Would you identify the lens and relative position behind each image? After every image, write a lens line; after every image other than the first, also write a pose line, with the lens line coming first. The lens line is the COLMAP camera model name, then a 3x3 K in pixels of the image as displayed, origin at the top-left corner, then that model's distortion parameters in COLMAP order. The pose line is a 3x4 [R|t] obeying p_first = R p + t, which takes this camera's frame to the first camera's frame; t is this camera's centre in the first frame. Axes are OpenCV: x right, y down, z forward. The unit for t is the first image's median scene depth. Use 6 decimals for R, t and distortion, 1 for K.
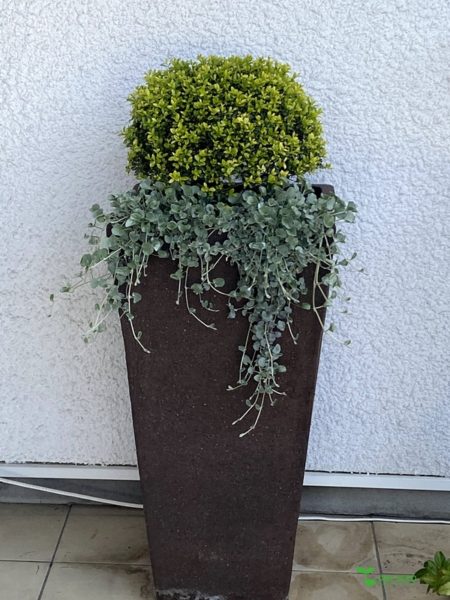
lens RADIAL K [[1281.2, 0, 227.3], [0, 1281.2, 300.0], [0, 0, 1]] dist [0.135190, 0.000000]
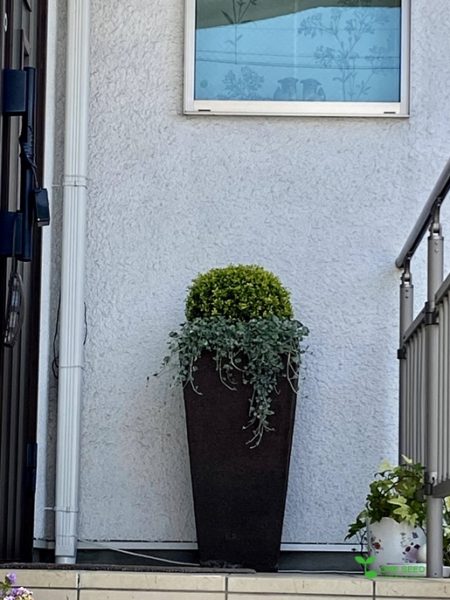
lens RADIAL K [[1678.5, 0, 224.6], [0, 1678.5, 300.0], [0, 0, 1]] dist [-0.008586, 0.000000]
pose [[0.999881, -0.000593, 0.015444, -0.063216], [0.006502, 0.922657, -0.385567, 0.841167], [-0.014021, 0.385621, 0.922551, -1.306234]]
